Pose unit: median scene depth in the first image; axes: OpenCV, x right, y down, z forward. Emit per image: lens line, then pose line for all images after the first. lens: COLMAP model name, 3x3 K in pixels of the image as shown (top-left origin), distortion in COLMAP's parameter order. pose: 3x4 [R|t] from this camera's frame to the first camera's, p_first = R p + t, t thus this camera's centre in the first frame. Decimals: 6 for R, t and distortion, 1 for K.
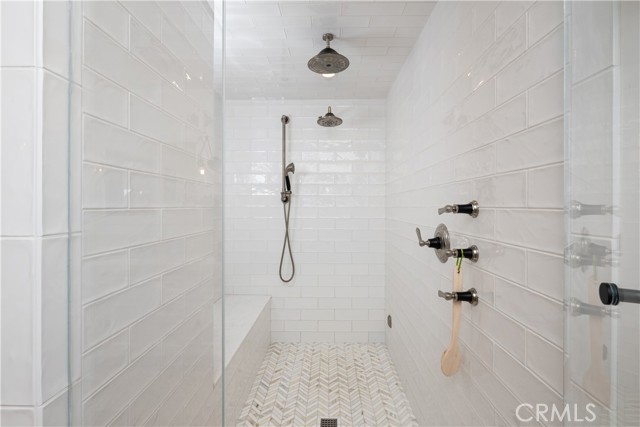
lens RADIAL K [[322.5, 0, 320.9], [0, 322.5, 200.5], [0, 0, 1]] dist [0.026524, -0.000987]
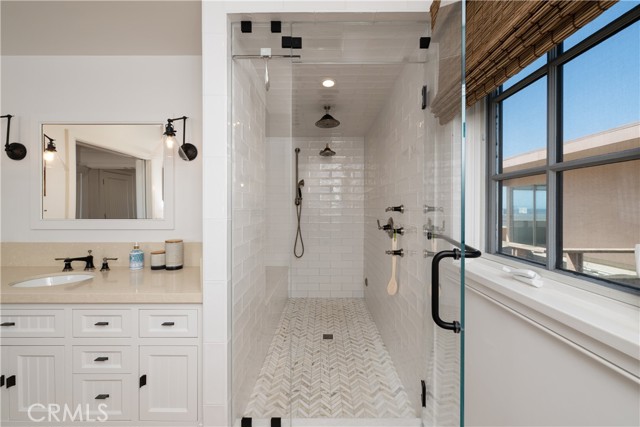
lens RADIAL K [[245.3, 0, 321.6], [0, 245.3, 206.8], [0, 0, 1]] dist [-0.001541, -0.000224]
pose [[0.999930, -0.003555, 0.011314, -0.013854], [0.003410, 0.999912, 0.012851, -0.002147], [-0.011358, -0.012811, 0.999853, -0.180568]]
